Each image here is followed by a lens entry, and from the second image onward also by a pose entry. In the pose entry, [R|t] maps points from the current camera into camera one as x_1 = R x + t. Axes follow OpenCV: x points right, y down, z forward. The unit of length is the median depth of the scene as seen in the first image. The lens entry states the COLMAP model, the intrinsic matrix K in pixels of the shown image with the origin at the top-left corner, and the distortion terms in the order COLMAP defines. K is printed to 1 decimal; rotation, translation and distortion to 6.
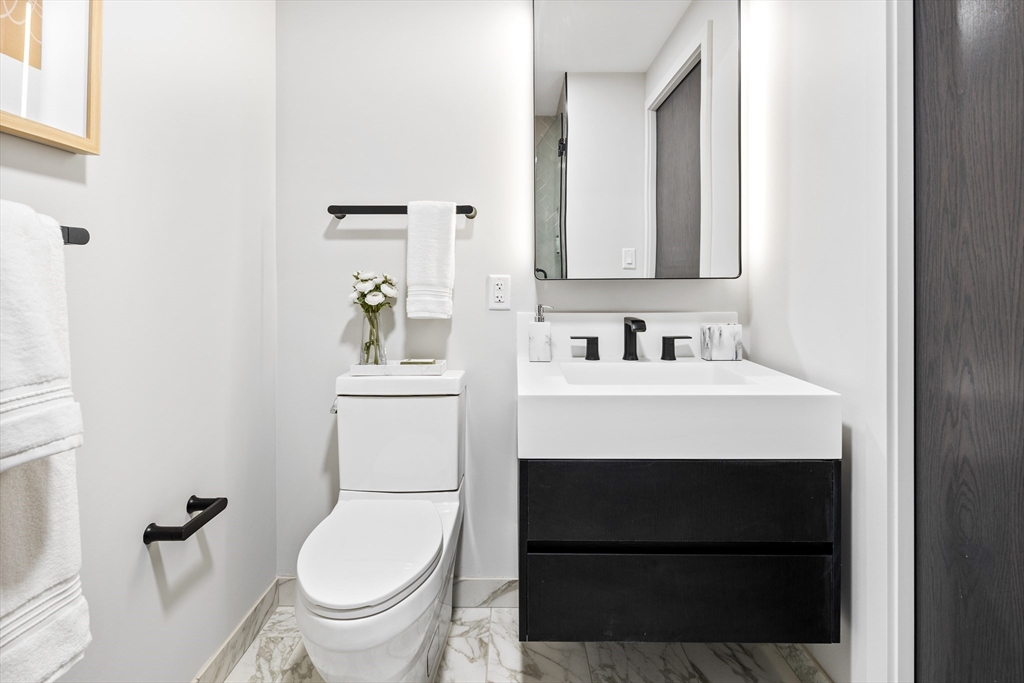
lens RADIAL K [[503.7, 0, 510.4], [0, 503.7, 277.4], [0, 0, 1]] dist [-0.000421, -0.000595]
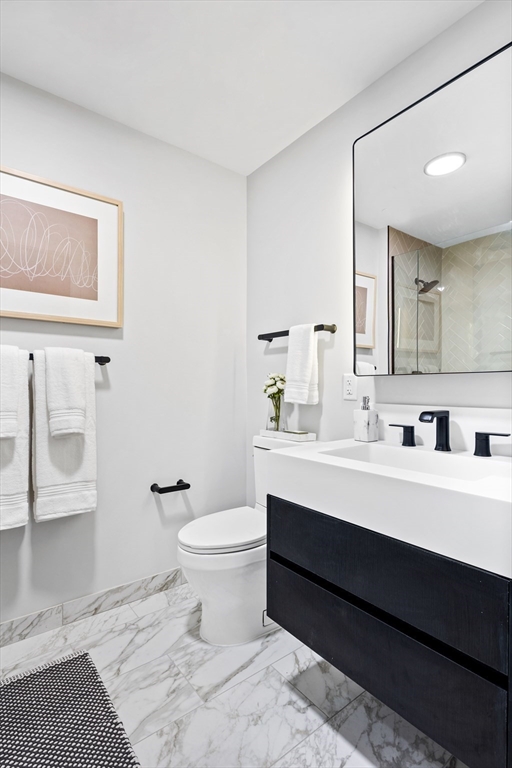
lens RADIAL K [[373.8, 0, 245.1], [0, 373.8, 385.0], [0, 0, 1]] dist [-0.000351, -0.001407]
pose [[0.612600, 0.000608, -0.790393, 0.617814], [-0.001896, 0.999998, -0.000700, 0.027367], [0.790390, 0.001927, 0.612600, 0.193521]]
